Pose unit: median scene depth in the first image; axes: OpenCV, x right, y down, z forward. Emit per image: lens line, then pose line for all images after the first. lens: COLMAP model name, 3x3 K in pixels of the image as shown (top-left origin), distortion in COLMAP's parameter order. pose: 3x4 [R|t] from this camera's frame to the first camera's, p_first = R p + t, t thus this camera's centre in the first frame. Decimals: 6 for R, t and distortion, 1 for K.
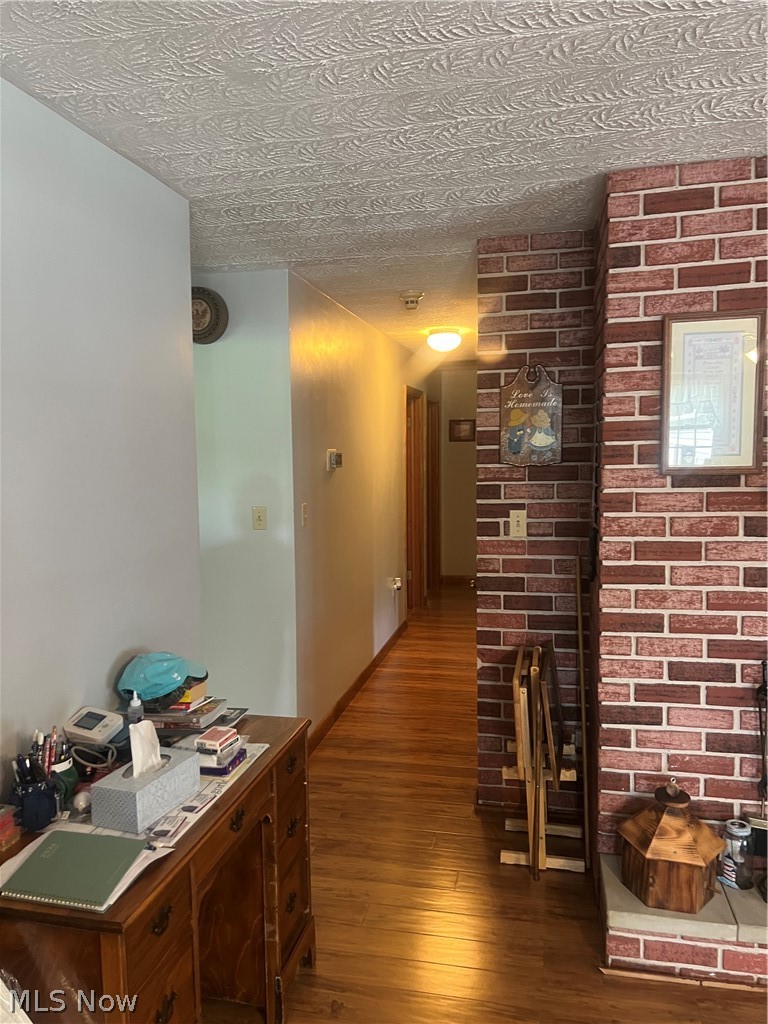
lens RADIAL K [[757.3, 0, 371.8], [0, 757.3, 515.8], [0, 0, 1]] dist [0.046511, -0.049608]
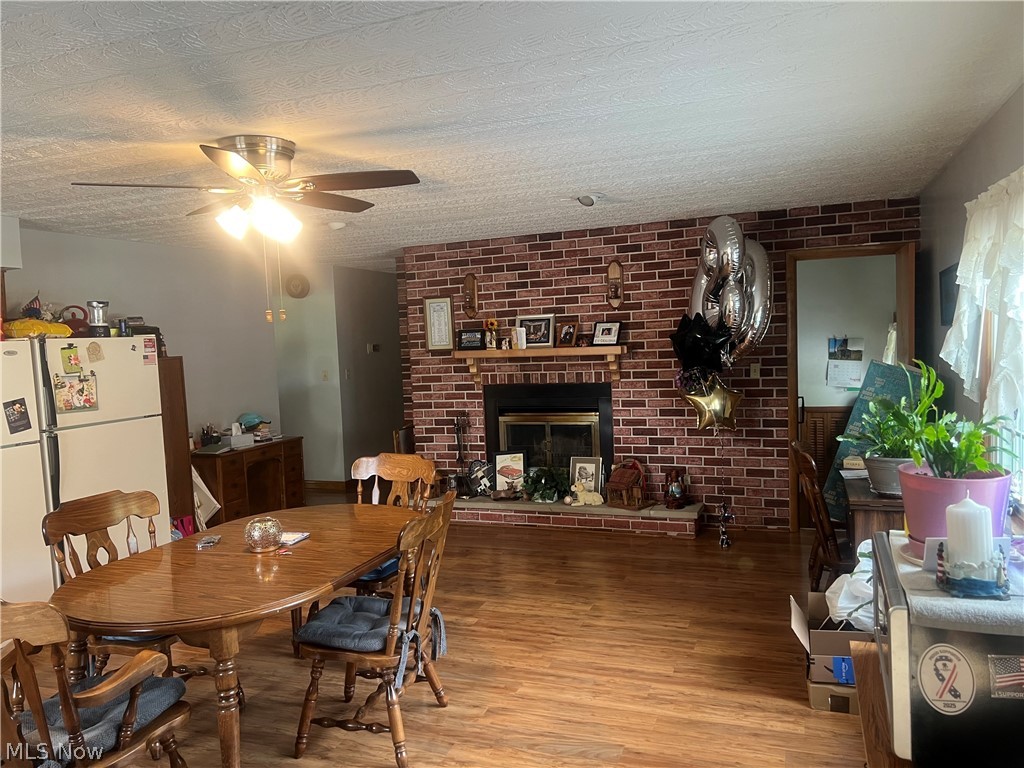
lens RADIAL K [[757.3, 0, 512.3], [0, 757.3, 380.9], [0, 0, 1]] dist [0.046511, -0.049608]
pose [[0.989645, -0.025431, -0.141268, 1.066108], [0.021918, 0.999412, -0.026368, 0.131115], [0.141856, 0.022998, 0.989620, -1.699881]]
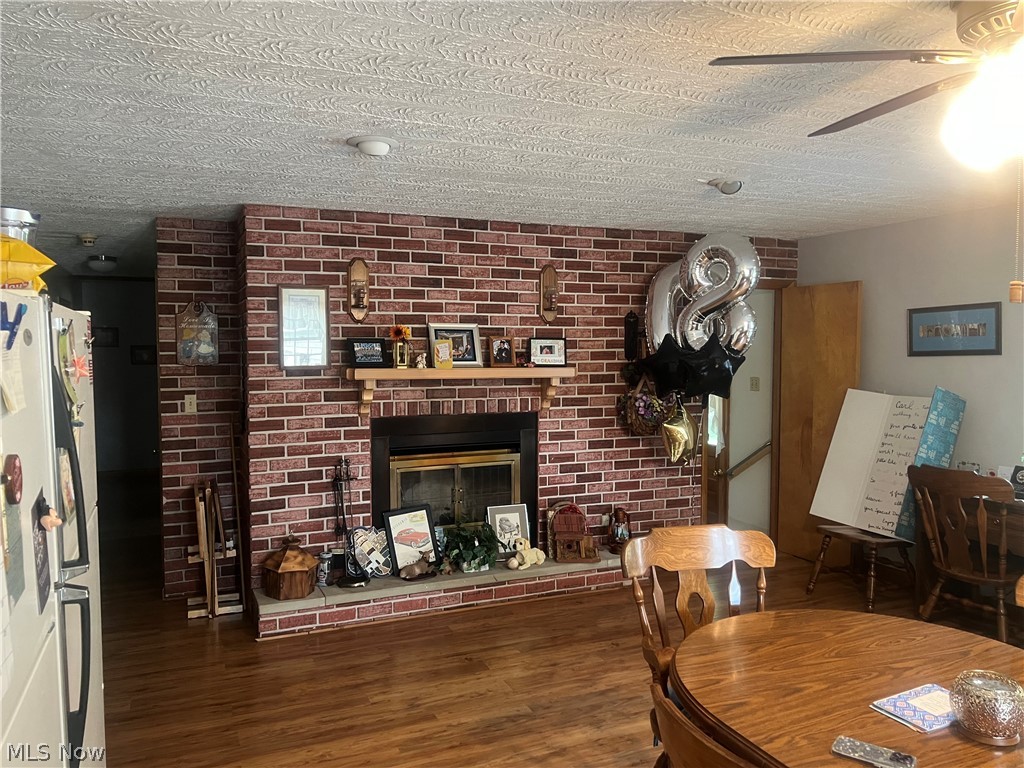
lens RADIAL K [[757.3, 0, 512.3], [0, 757.3, 380.9], [0, 0, 1]] dist [0.046511, -0.049608]
pose [[0.796138, -0.016814, 0.604882, -0.277960], [0.048290, 0.998191, -0.035812, 0.064523], [-0.603185, 0.057721, 0.795510, -0.777701]]
